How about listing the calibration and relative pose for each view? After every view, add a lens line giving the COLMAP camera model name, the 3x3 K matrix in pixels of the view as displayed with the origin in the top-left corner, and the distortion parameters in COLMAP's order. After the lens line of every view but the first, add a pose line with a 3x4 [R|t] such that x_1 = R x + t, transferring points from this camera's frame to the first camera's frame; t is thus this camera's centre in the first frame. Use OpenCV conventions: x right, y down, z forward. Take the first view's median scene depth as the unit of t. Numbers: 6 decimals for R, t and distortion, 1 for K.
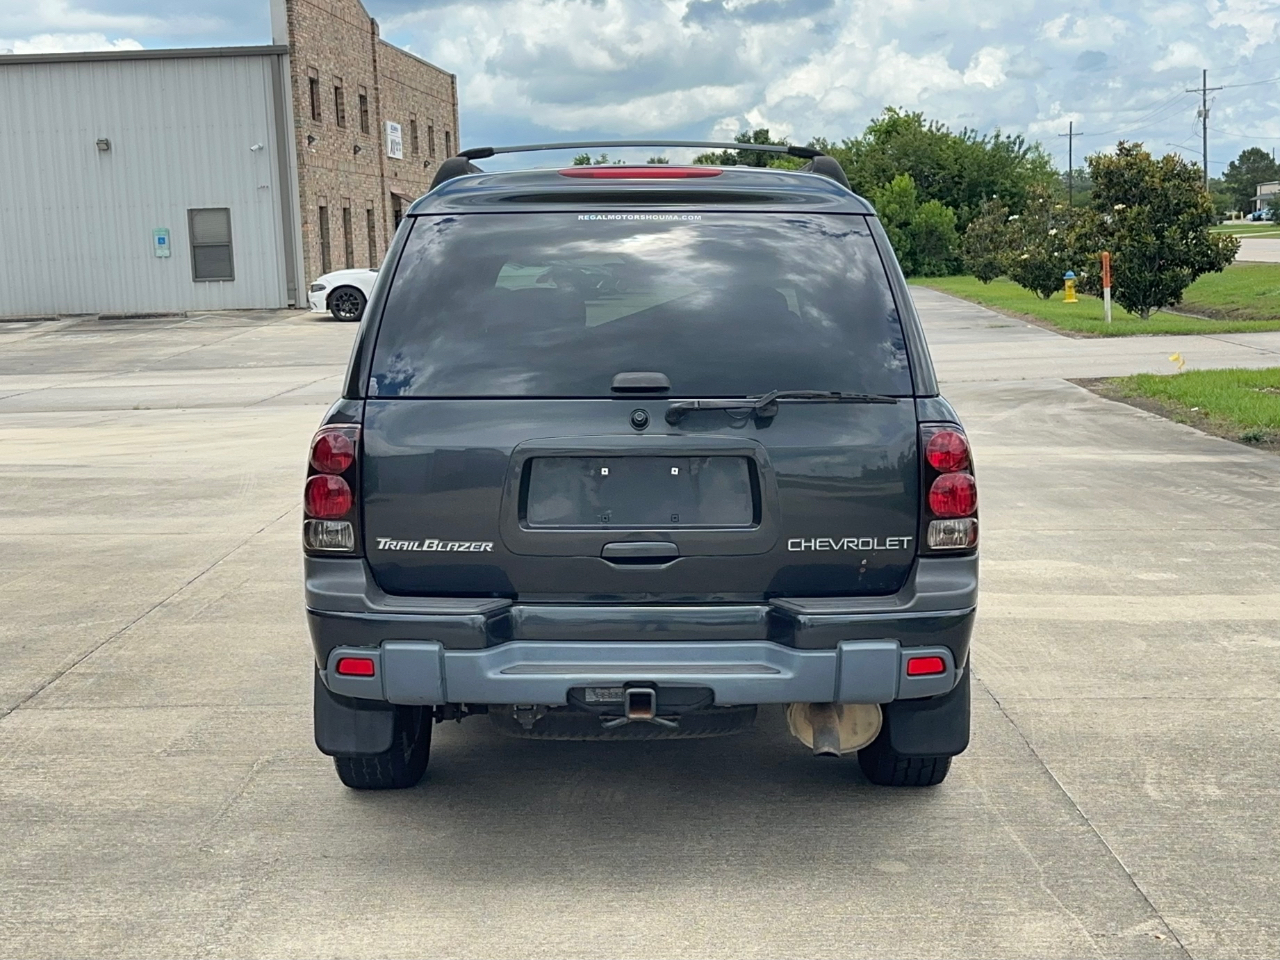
lens RADIAL K [[1908.1, 0, 640.0], [0, 1908.1, 480.0], [0, 0, 1]] dist [0.128481, -0.024999]
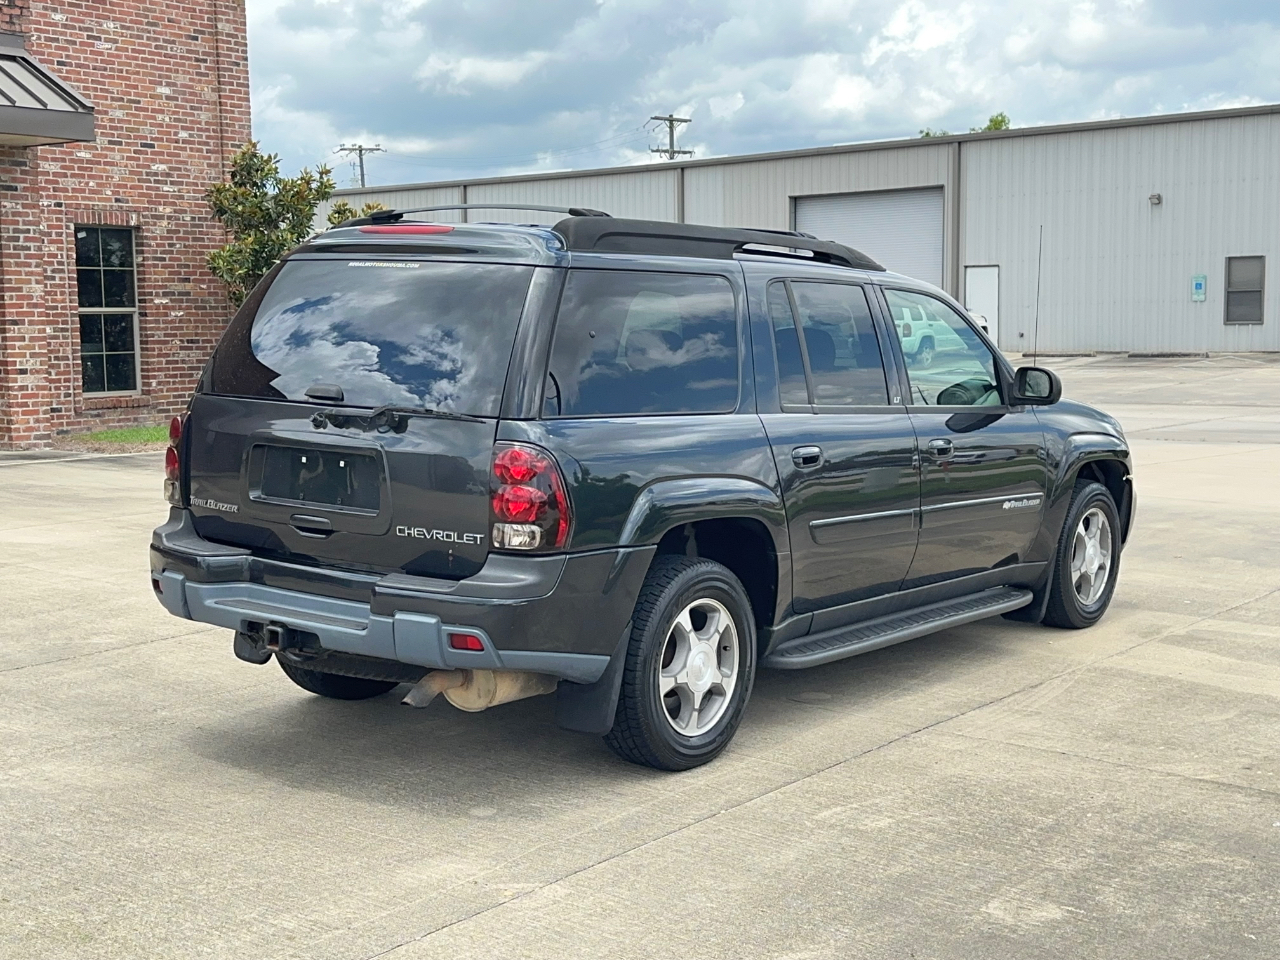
lens RADIAL K [[1739.5, 0, 626.6], [0, 1739.5, 482.2], [0, 0, 1]] dist [0.211405, -0.512317]
pose [[0.797602, 0.086178, -0.596997, 0.126403], [-0.093644, 0.995432, 0.018582, -0.004648], [0.595871, 0.041084, 0.802028, 0.026243]]
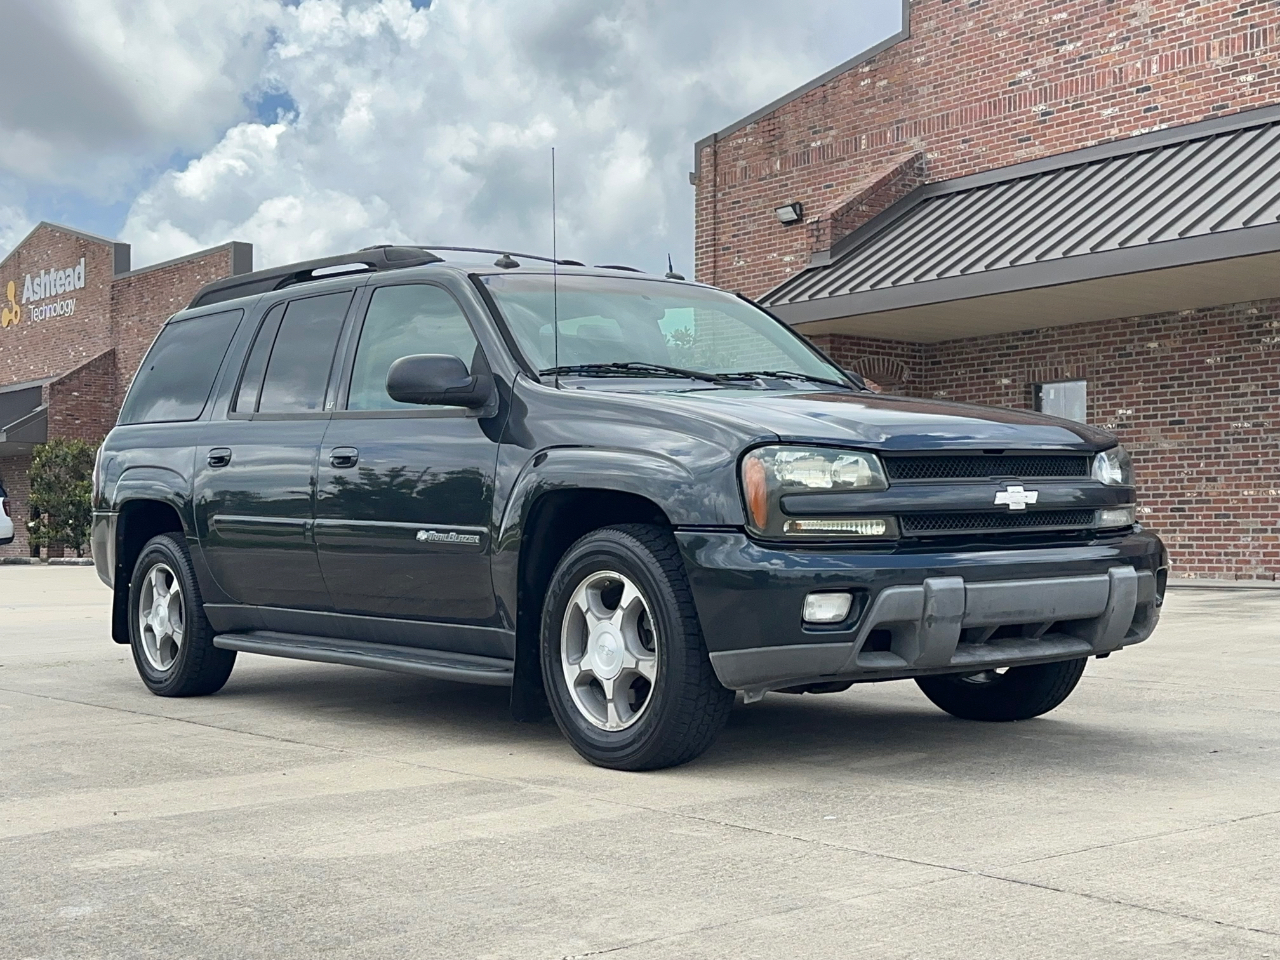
lens RADIAL K [[1734.2, 0, 634.0], [0, 1734.2, 478.5], [0, 0, 1]] dist [0.211593, -0.472723]
pose [[-0.785211, 0.012061, -0.619111, 0.121595], [-0.048887, 0.995482, 0.081397, -0.023305], [0.617296, 0.094180, -0.781074, 0.393355]]
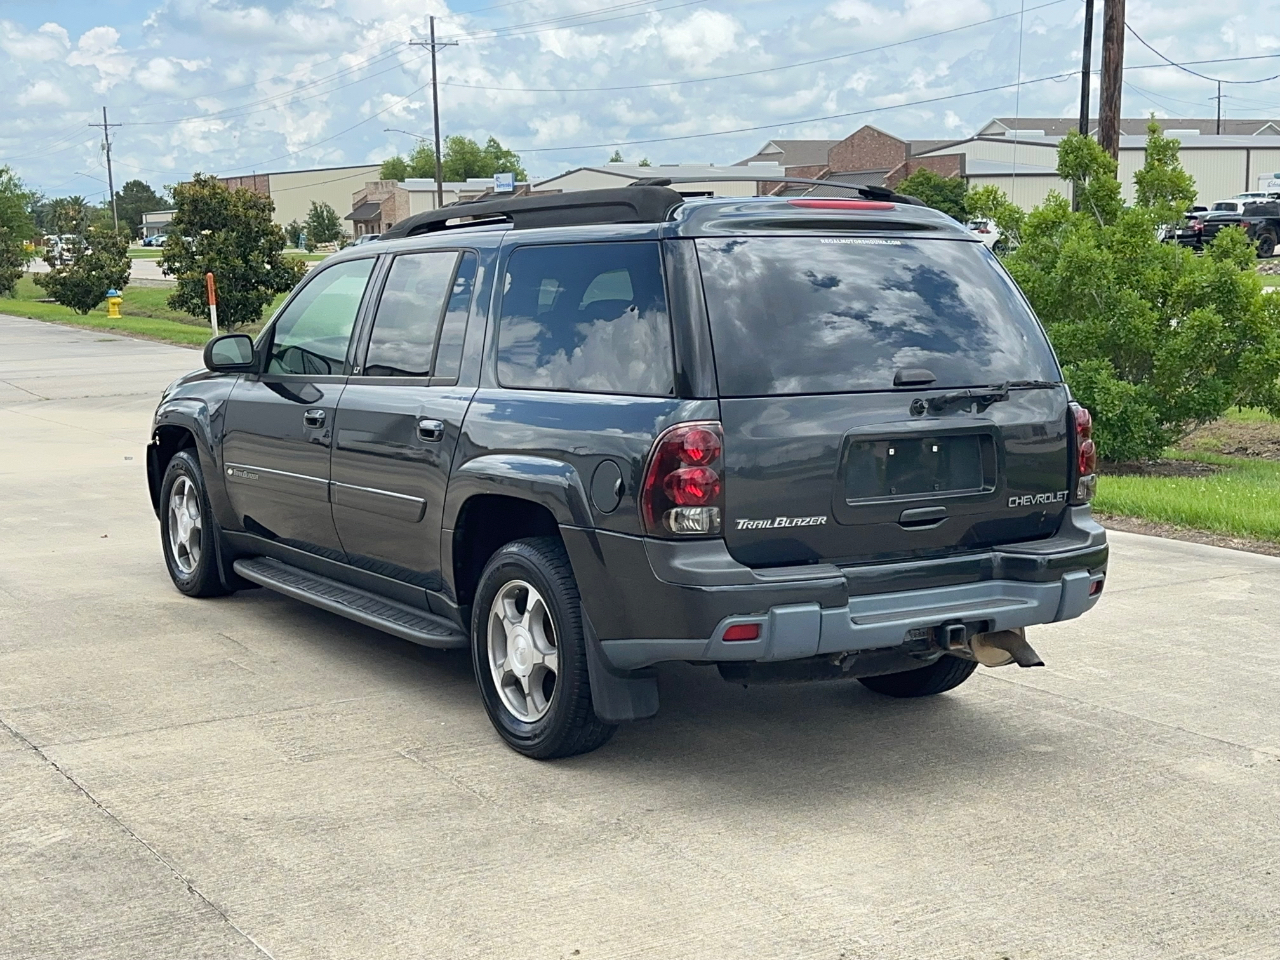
lens RADIAL K [[1734.2, 0, 634.0], [0, 1734.2, 478.5], [0, 0, 1]] dist [0.211593, -0.472723]
pose [[0.833263, -0.055684, 0.550066, -0.111470], [0.056588, 0.998280, 0.015335, -0.001999], [-0.549974, 0.018349, 0.834980, 0.024542]]
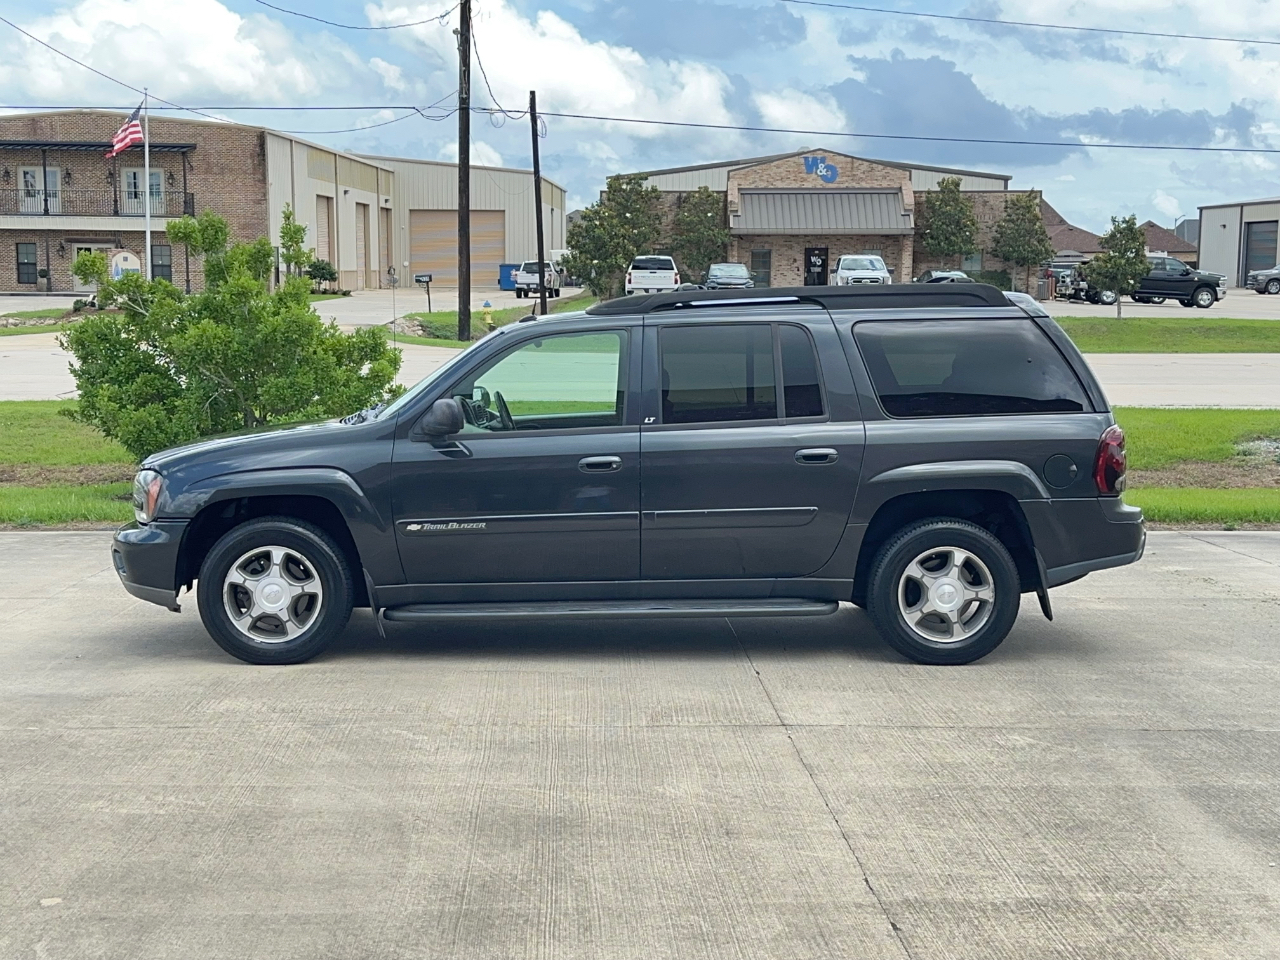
lens RADIAL K [[1747.1, 0, 645.4], [0, 1747.1, 485.5], [0, 0, 1]] dist [0.223284, -0.511941]
pose [[-0.034360, -0.083863, 0.995885, -0.280841], [0.120489, 0.988857, 0.087429, -0.026606], [-0.992120, 0.122997, -0.023873, 0.223827]]
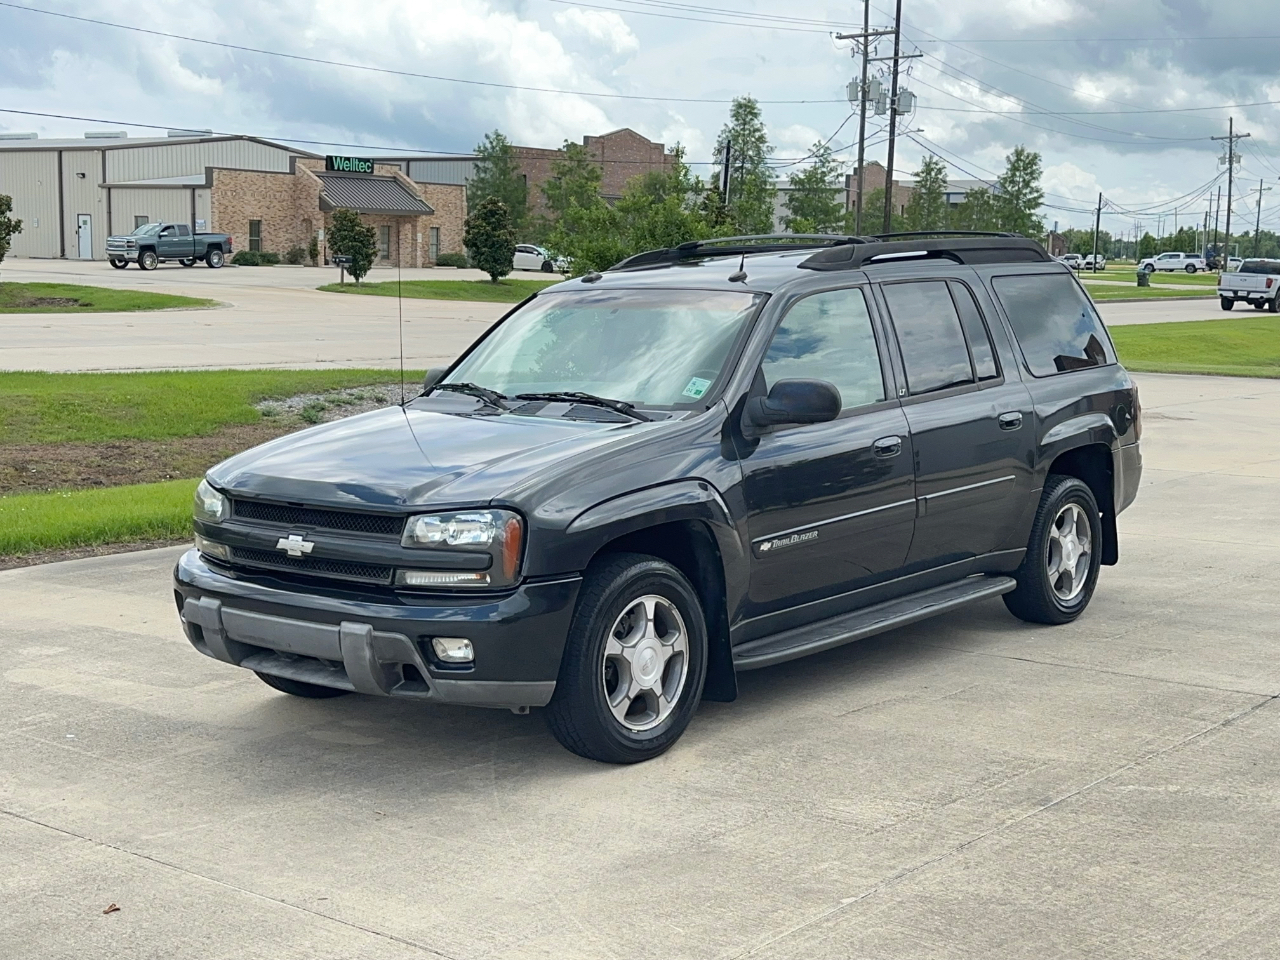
lens RADIAL K [[1734.2, 0, 634.0], [0, 1734.2, 478.5], [0, 0, 1]] dist [0.211593, -0.472723]
pose [[-0.776466, -0.059294, 0.627364, -0.137346], [0.087393, 0.975811, 0.200390, -0.050367], [-0.624070, 0.210424, -0.752501, 0.406669]]
